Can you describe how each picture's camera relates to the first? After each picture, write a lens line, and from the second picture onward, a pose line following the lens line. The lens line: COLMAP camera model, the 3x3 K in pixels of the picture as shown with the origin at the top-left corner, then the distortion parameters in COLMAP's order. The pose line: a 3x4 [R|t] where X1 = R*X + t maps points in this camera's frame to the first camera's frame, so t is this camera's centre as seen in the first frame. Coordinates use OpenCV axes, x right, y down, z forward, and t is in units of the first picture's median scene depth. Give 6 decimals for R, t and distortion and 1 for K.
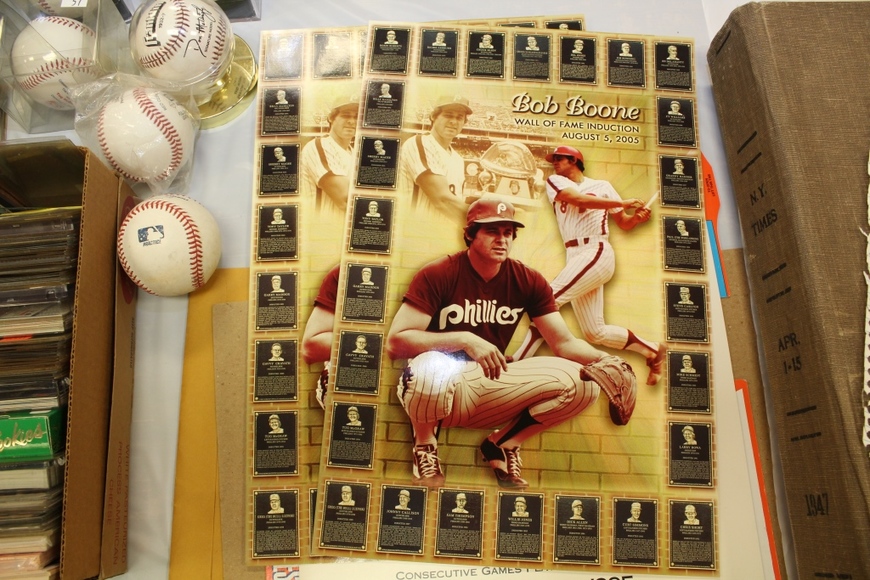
lens RADIAL K [[723.0, 0, 435.0], [0, 723.0, 290.0], [0, 0, 1]] dist [-0.177029, 0.141593]
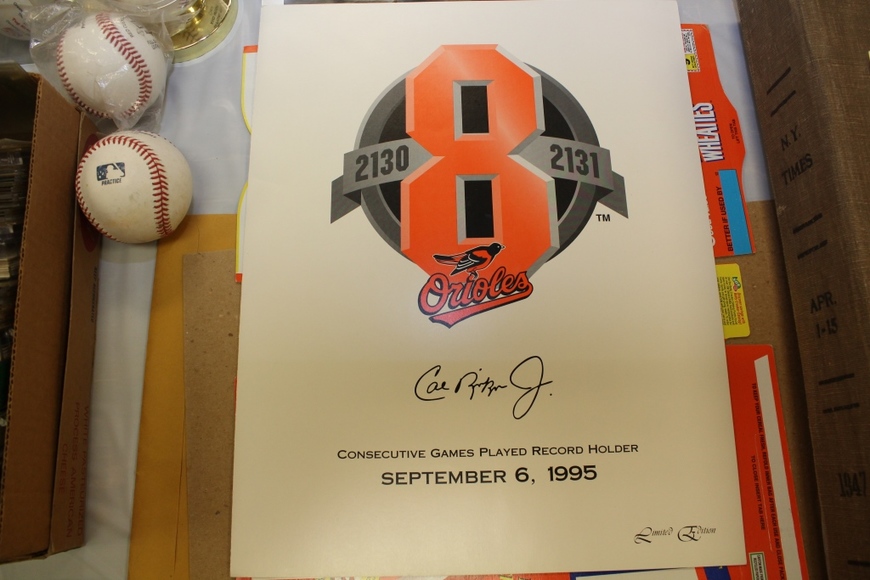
lens RADIAL K [[723.0, 0, 435.0], [0, 723.0, 290.0], [0, 0, 1]] dist [-0.177029, 0.141593]
pose [[0.999881, 0.013904, -0.006664, 0.016687], [-0.013657, 0.999267, 0.035763, 0.032766], [0.007156, -0.035668, 0.999338, 0.106228]]
